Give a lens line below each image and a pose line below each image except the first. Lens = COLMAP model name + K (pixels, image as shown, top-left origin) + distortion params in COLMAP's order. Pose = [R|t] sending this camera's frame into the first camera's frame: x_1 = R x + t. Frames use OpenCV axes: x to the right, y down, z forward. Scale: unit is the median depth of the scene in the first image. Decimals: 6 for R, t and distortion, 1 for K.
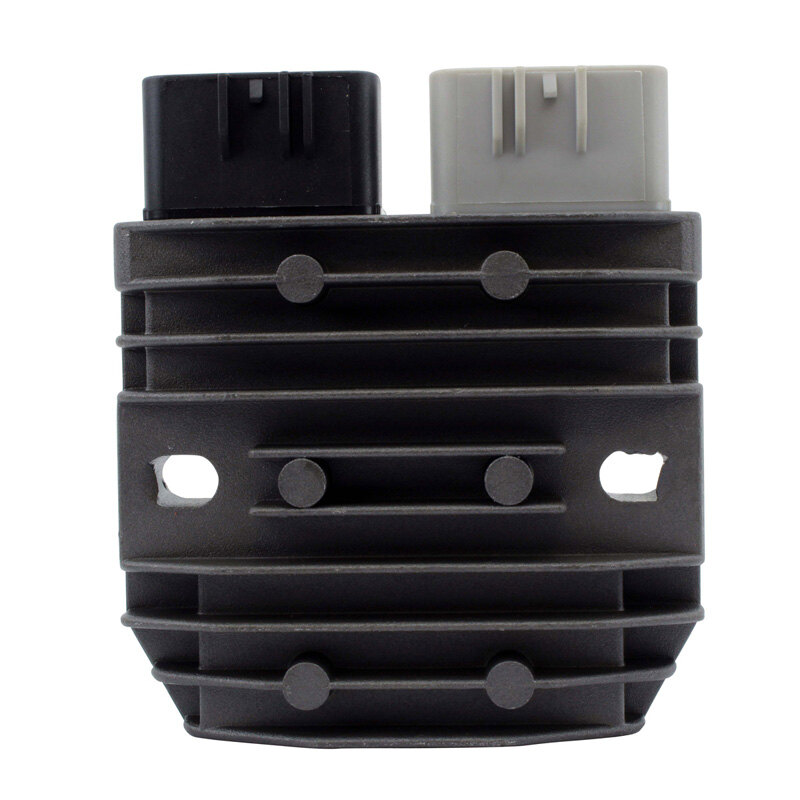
lens RADIAL K [[967.1, 0, 400.1], [0, 967.1, 403.1], [0, 0, 1]] dist [-0.025775, 0.000000]
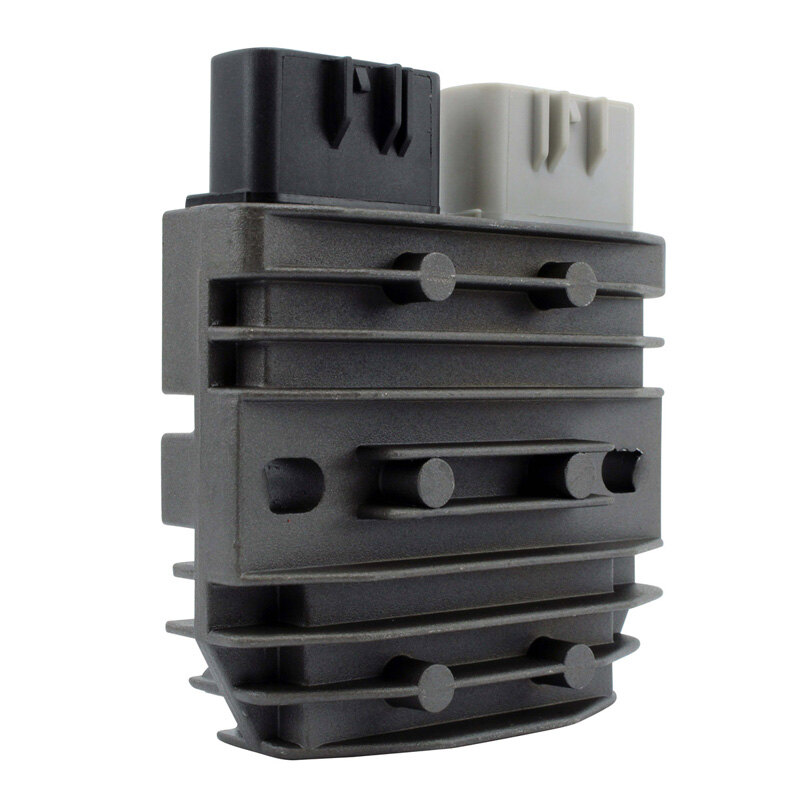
lens RADIAL K [[1082.0, 0, 399.6], [0, 1082.0, 397.3], [0, 0, 1]] dist [-0.032251, 0.000000]
pose [[0.903708, 0.008628, 0.428063, -0.605383], [-0.004062, 0.999925, -0.011579, 0.007414], [-0.428130, 0.008726, 0.903675, 0.009511]]
